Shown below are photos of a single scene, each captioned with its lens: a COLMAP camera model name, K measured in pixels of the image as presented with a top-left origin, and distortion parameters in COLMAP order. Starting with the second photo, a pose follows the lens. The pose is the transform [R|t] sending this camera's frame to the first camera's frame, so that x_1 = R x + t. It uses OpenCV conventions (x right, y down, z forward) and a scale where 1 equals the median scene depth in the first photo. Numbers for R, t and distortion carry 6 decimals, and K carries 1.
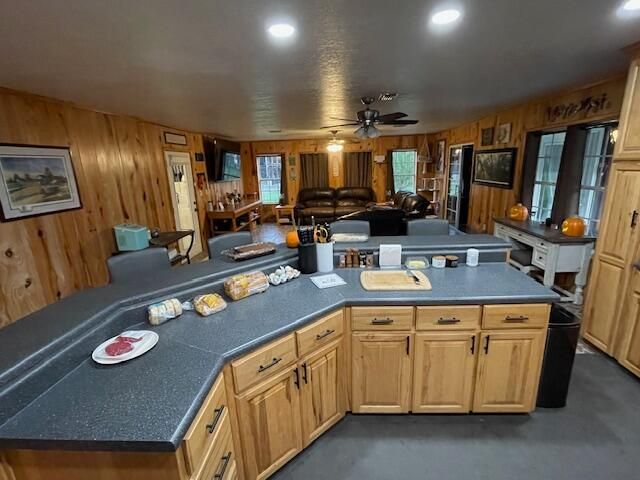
lens RADIAL K [[312.4, 0, 322.0], [0, 312.4, 243.3], [0, 0, 1]] dist [-0.001026, -0.000362]
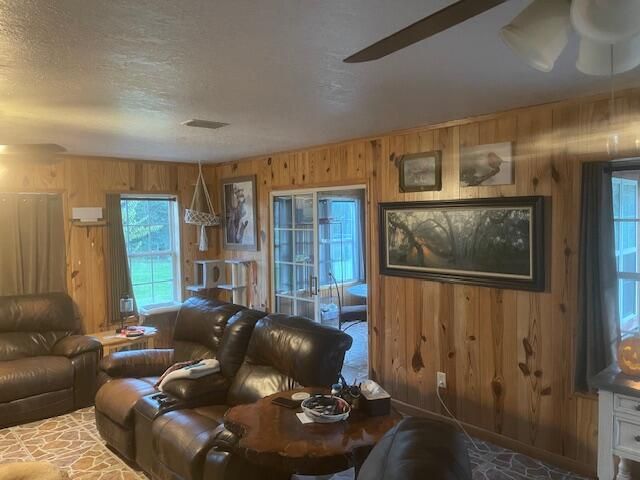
lens RADIAL K [[482.8, 0, 320.0], [0, 482.8, 240.0], [0, 0, 1]] dist [0.003273, 0.000409]
pose [[0.688975, -0.009222, 0.724727, -0.042069], [0.168537, 0.974548, -0.147822, -0.112226], [-0.704918, 0.223989, 0.672993, 0.436923]]
